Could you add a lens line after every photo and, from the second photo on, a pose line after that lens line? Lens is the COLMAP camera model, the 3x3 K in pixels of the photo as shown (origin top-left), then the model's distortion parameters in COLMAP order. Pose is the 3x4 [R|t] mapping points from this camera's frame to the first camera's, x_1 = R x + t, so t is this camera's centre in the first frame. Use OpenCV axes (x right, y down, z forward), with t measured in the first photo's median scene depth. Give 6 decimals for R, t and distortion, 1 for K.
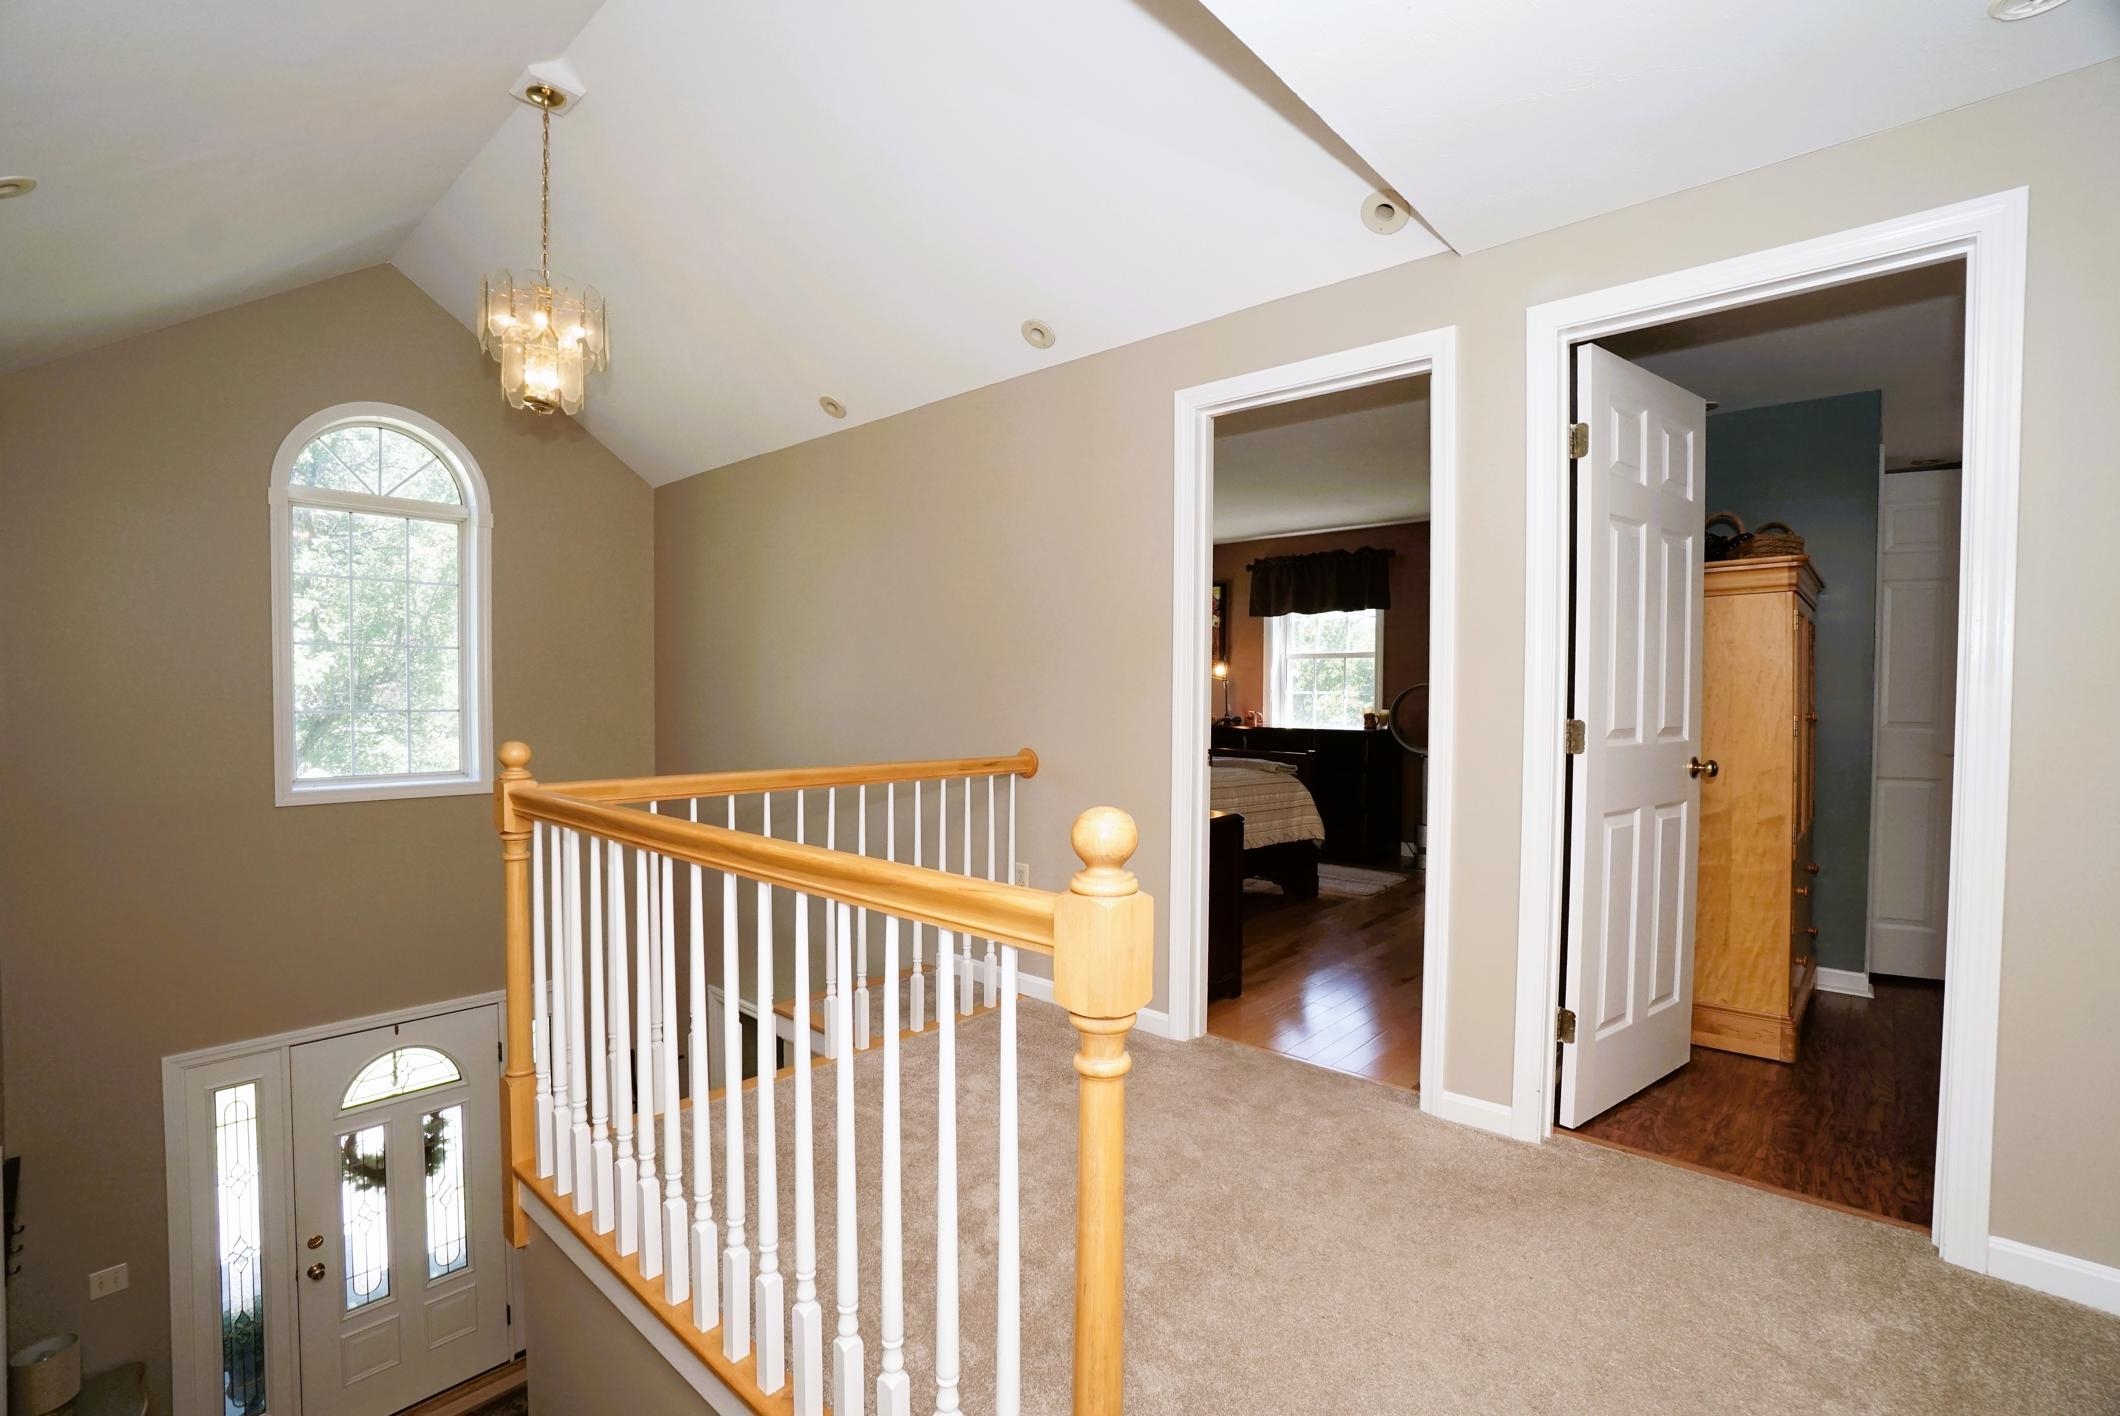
lens RADIAL K [[937.1, 0, 1055.6], [0, 937.1, 715.3], [0, 0, 1]] dist [-0.065644, 0.025862]
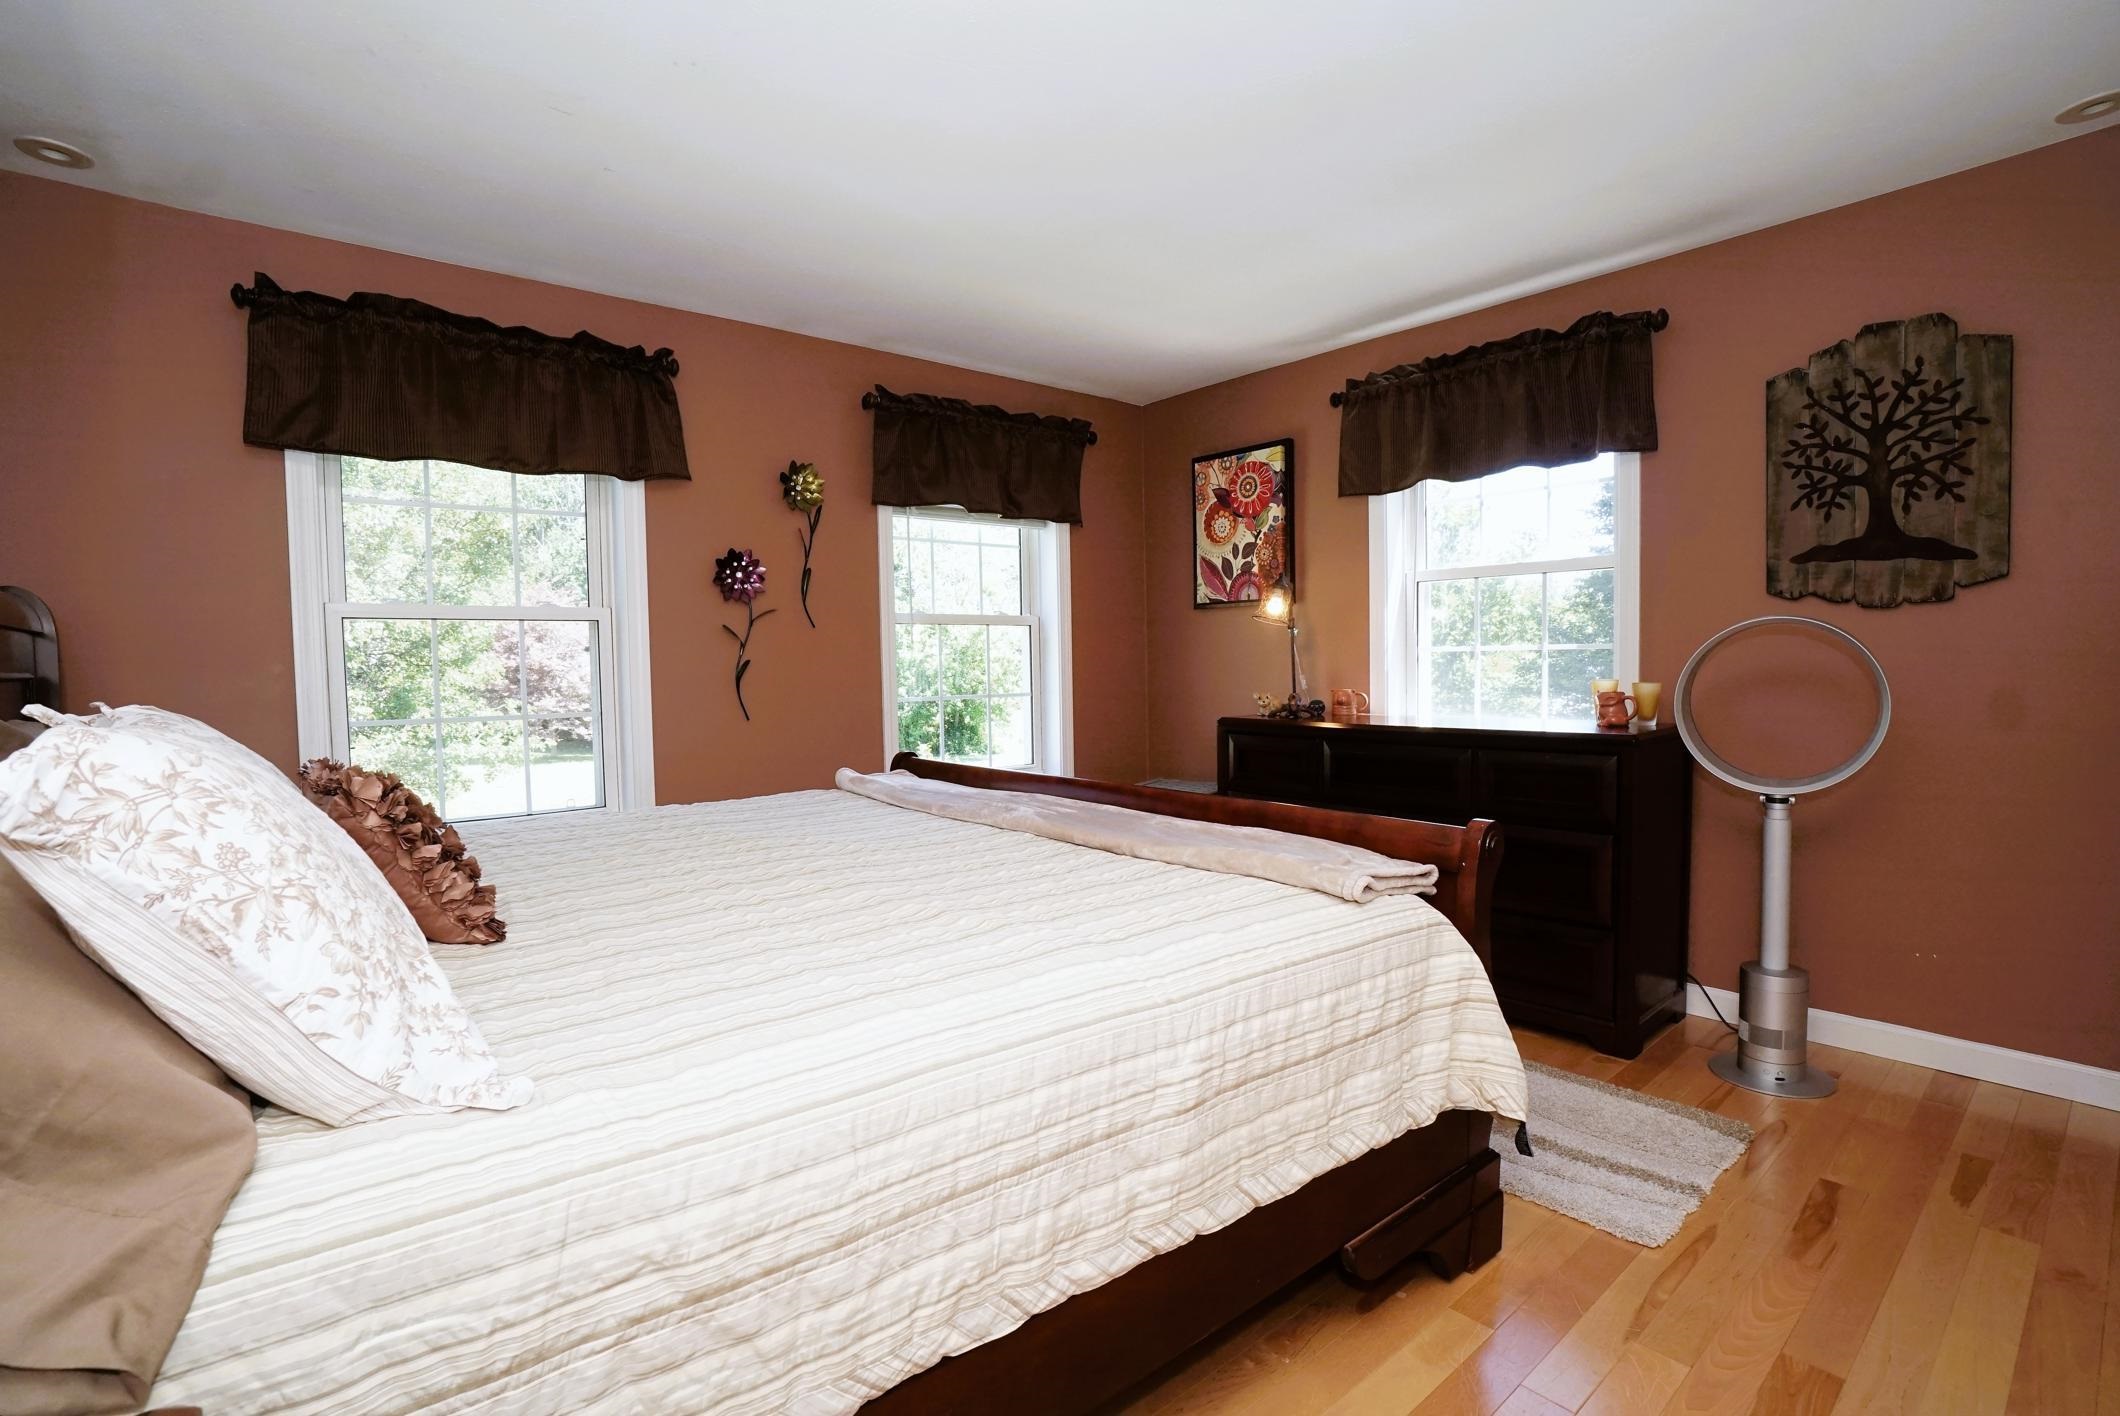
lens RADIAL K [[961.3, 0, 1057.0], [0, 961.3, 715.9], [0, 0, 1]] dist [-0.069368, 0.026477]
pose [[0.990484, -0.019355, -0.136260, 0.130462], [0.023177, 0.999379, 0.026524, -0.008003], [0.135662, -0.029429, 0.990318, 0.492438]]
